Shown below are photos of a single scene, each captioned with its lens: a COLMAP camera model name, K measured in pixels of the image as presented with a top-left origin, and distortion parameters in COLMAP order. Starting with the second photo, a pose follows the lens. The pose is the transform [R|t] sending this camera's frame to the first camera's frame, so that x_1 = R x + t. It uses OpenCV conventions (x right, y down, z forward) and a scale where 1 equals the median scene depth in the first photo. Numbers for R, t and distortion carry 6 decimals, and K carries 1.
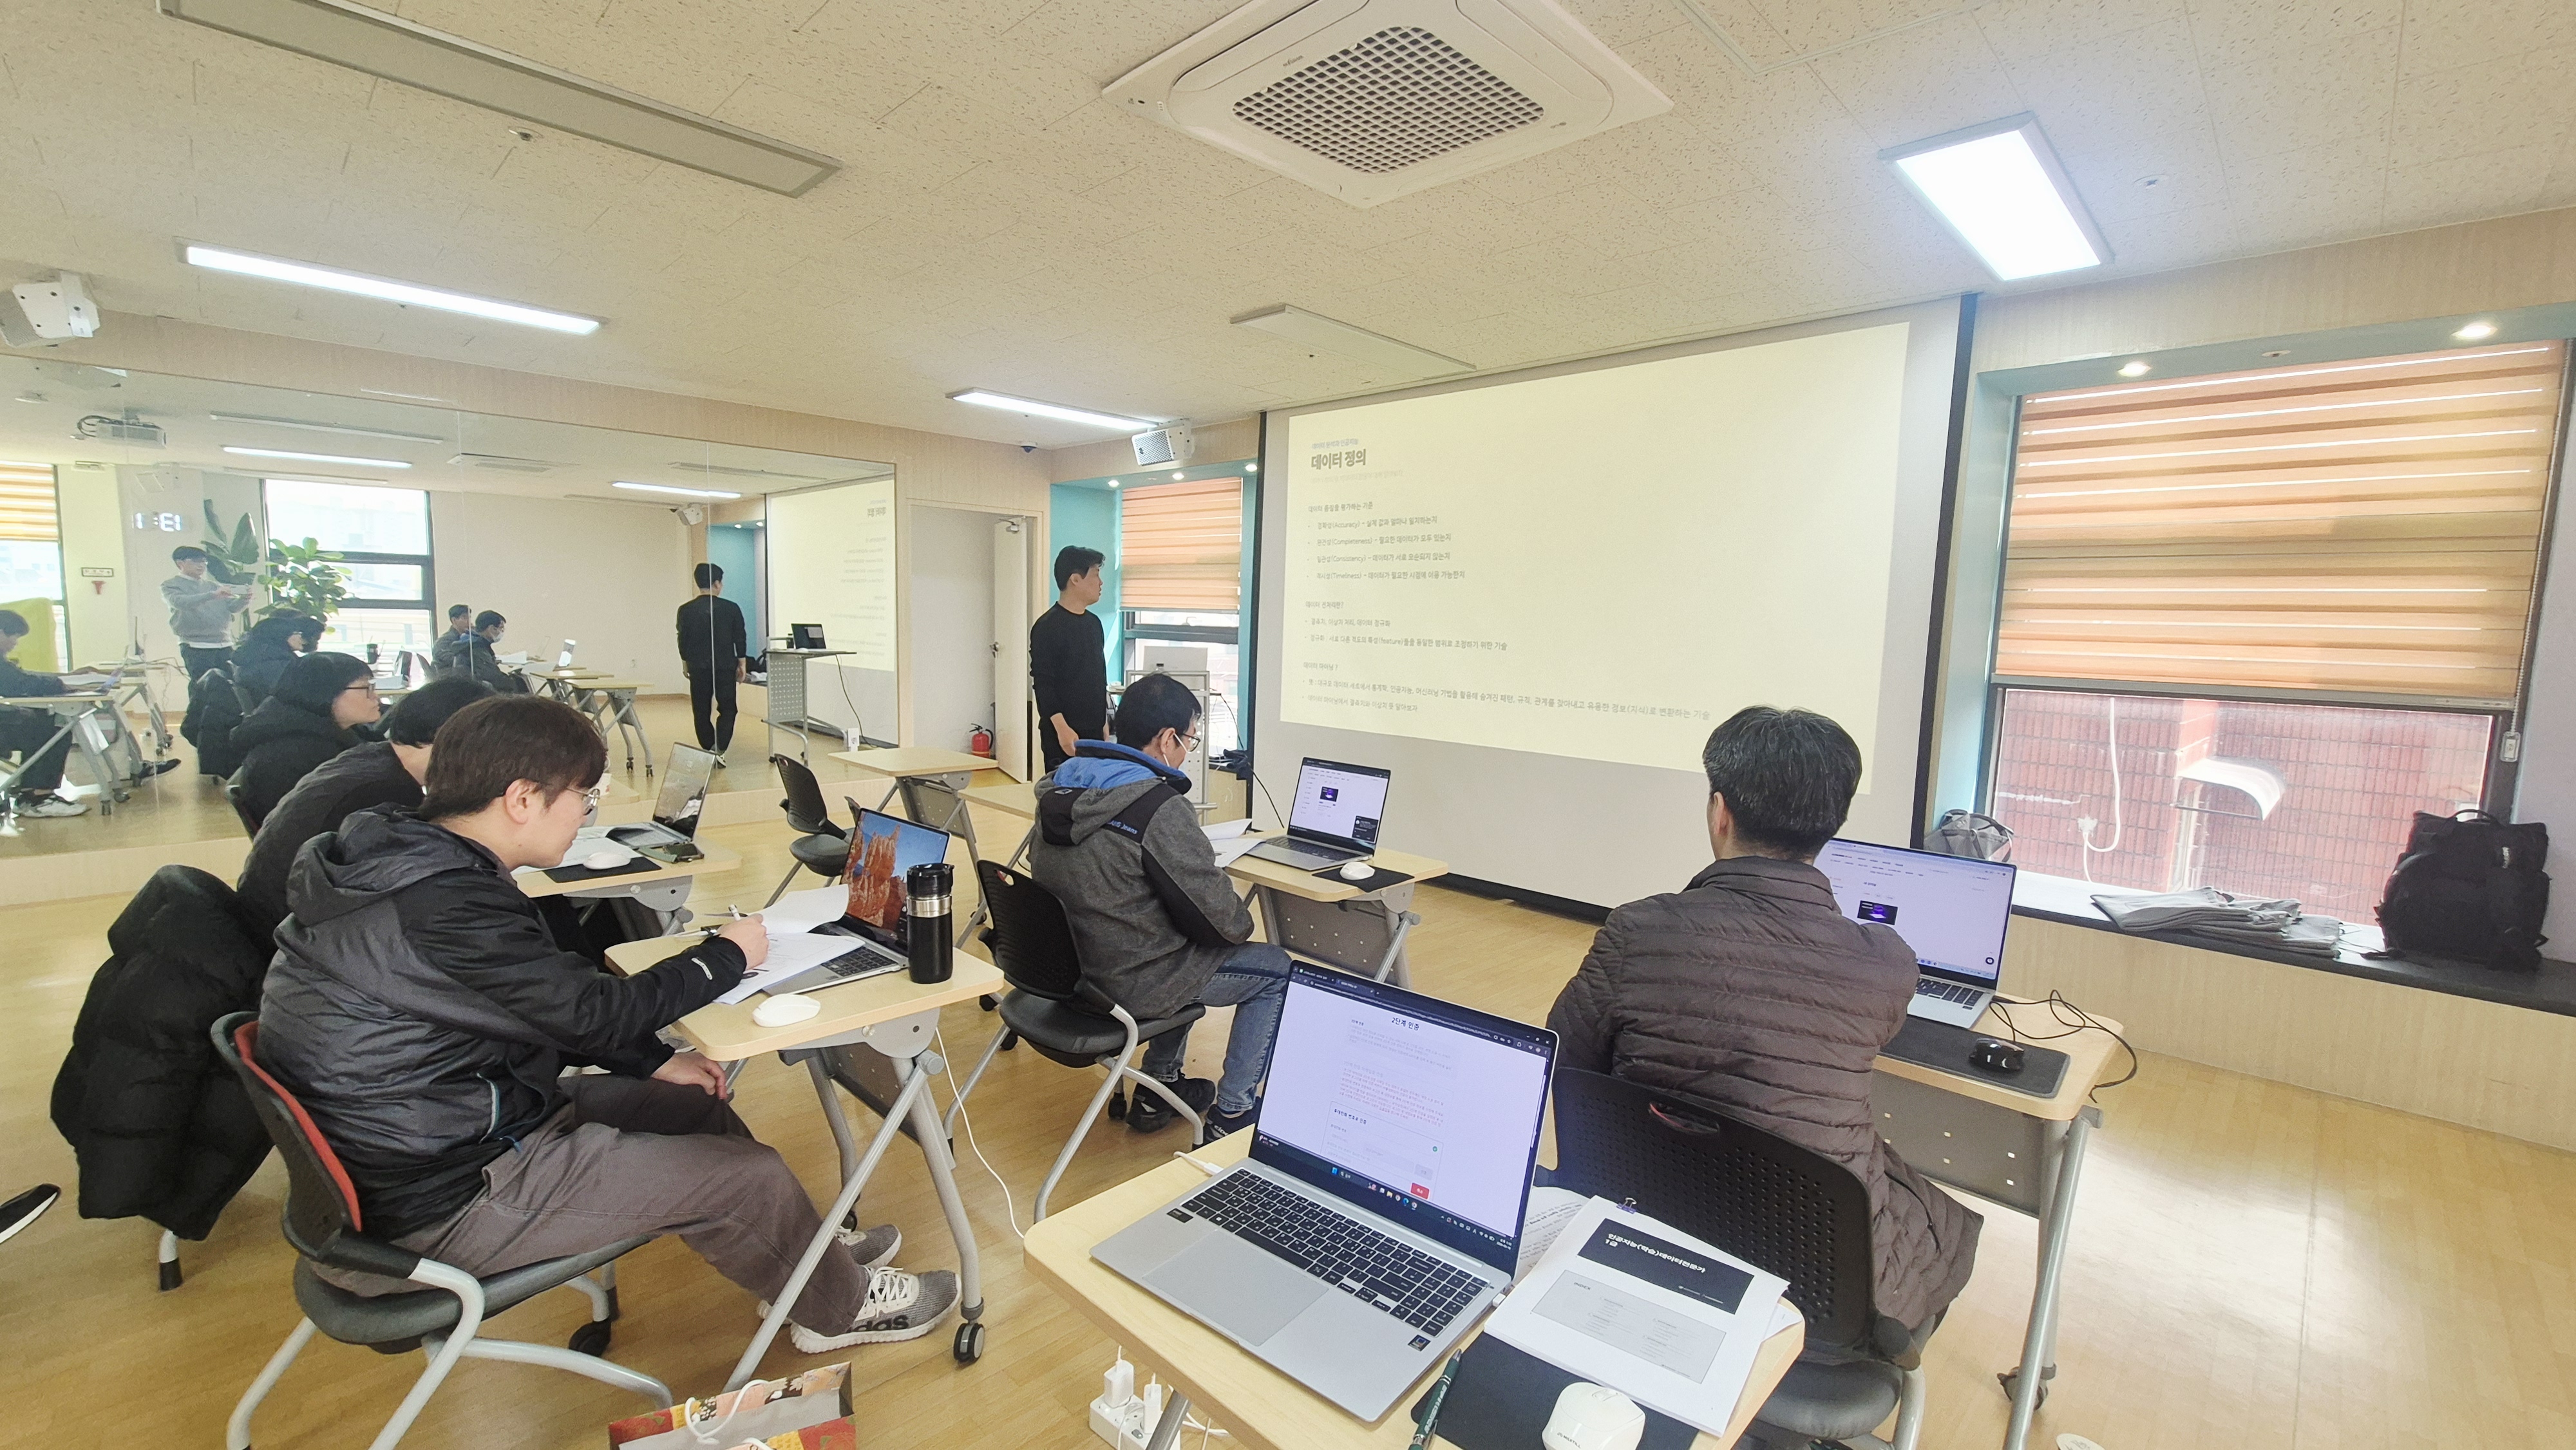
lens RADIAL K [[1048.9, 0, 1288.7], [0, 1048.9, 730.2], [0, 0, 1]] dist [-0.001483, 0.000058]
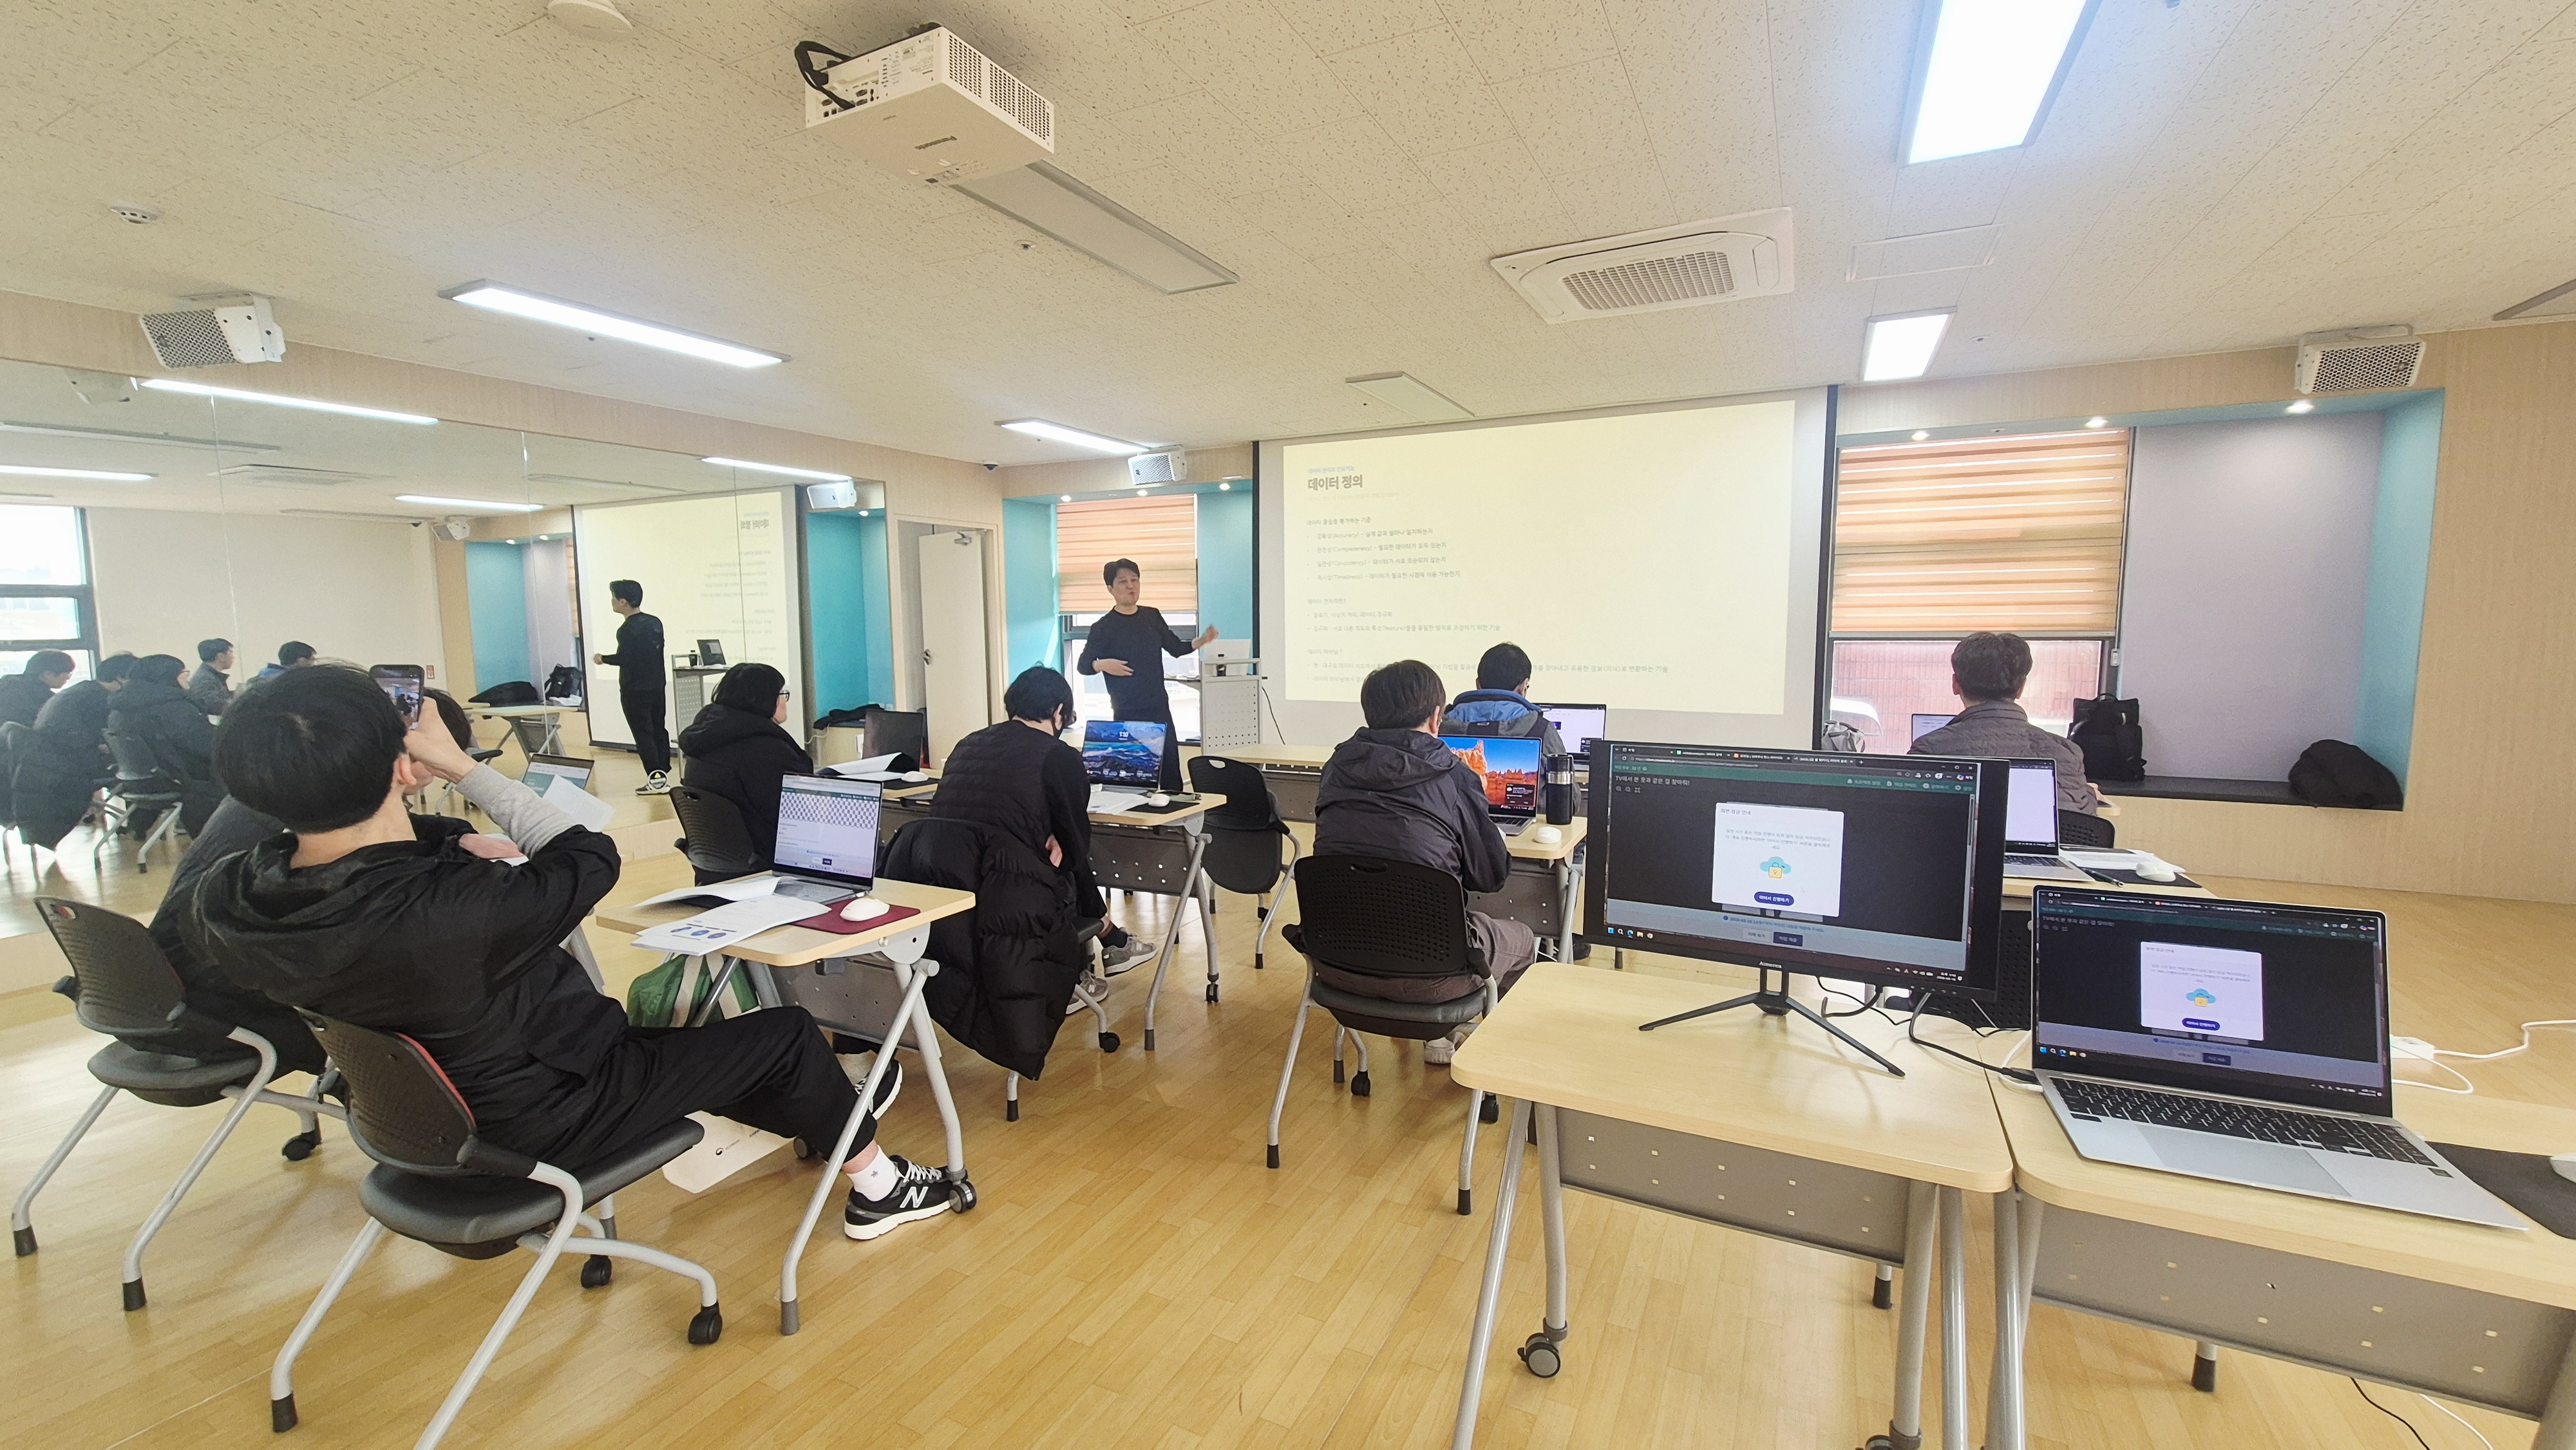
lens RADIAL K [[1044.6, 0, 1276.6], [0, 1044.6, 728.5], [0, 0, 1]] dist [0.000428, -0.000642]
pose [[0.952353, -0.067161, 0.297511, -0.430803], [0.067612, 0.997673, 0.008787, 0.014945], [-0.297409, 0.011747, 0.954678, -0.154554]]
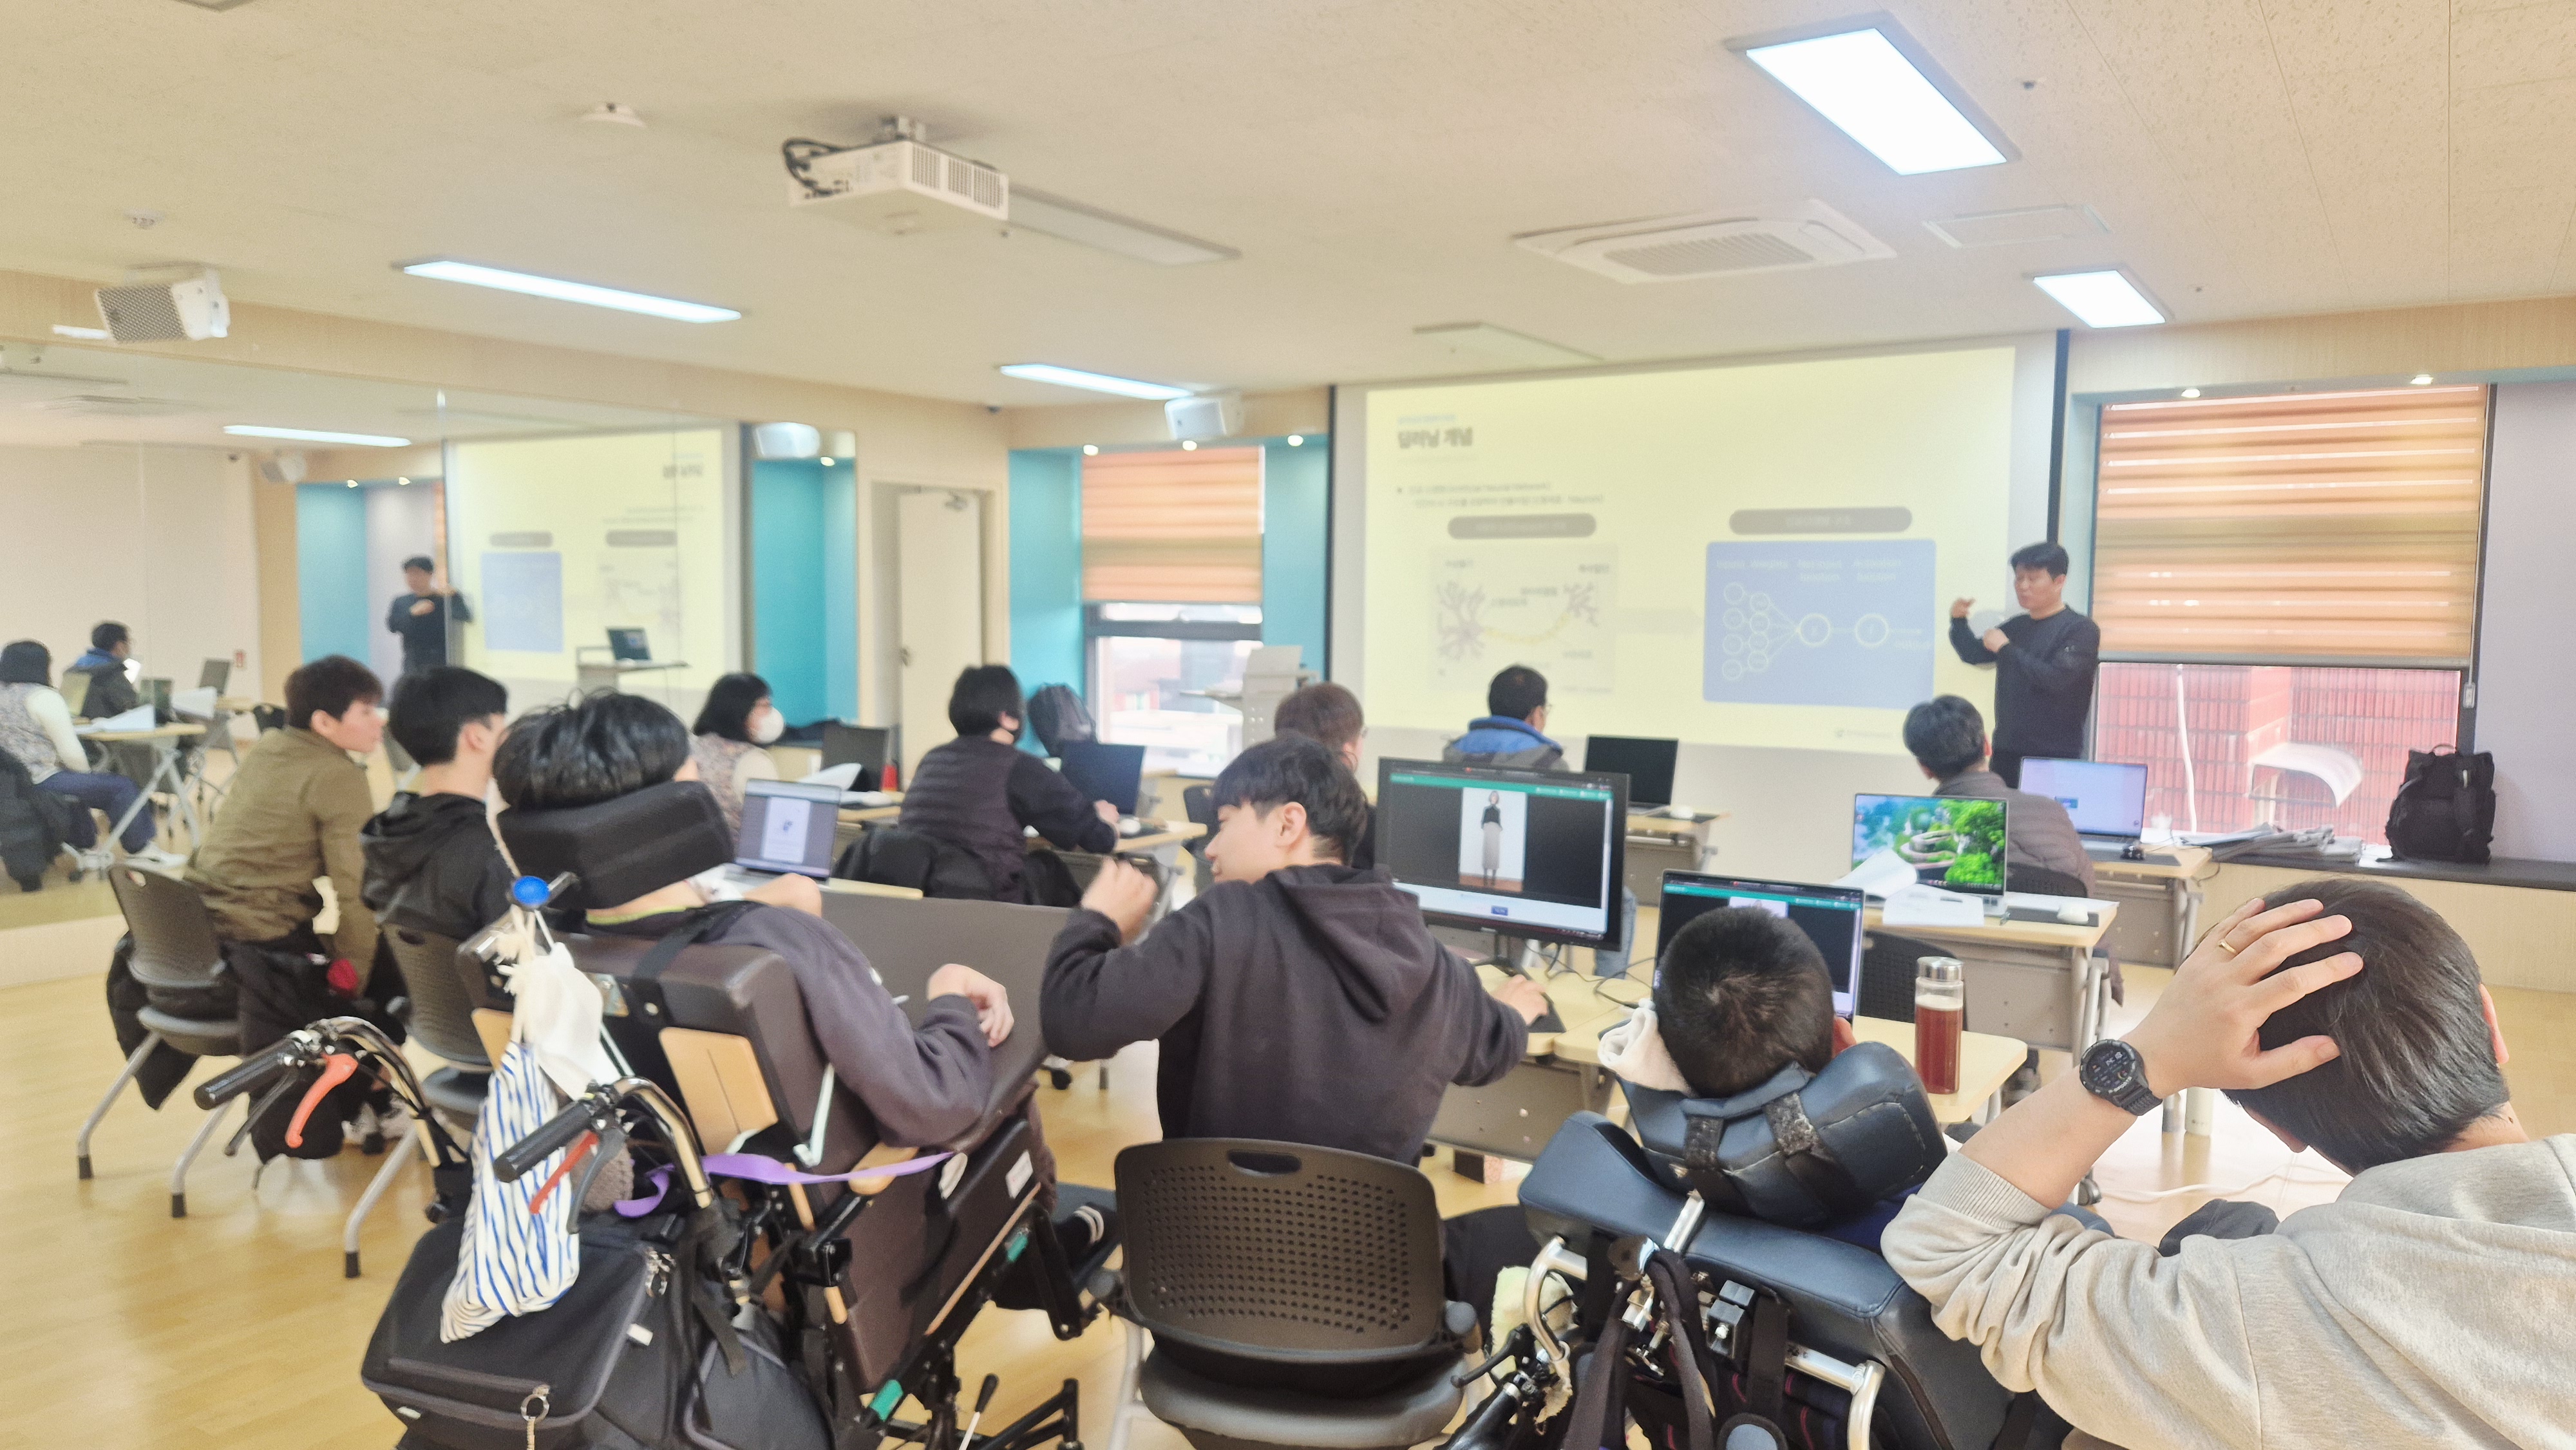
lens RADIAL K [[1712.4, 0, 1297.4], [0, 1712.4, 732.0], [0, 0, 1]] dist [0.058939, -0.044647]
pose [[0.979613, -0.035408, 0.197747, -0.408086], [0.040414, 0.998955, -0.021337, 0.030221], [-0.196785, 0.028894, 0.980021, -0.497942]]
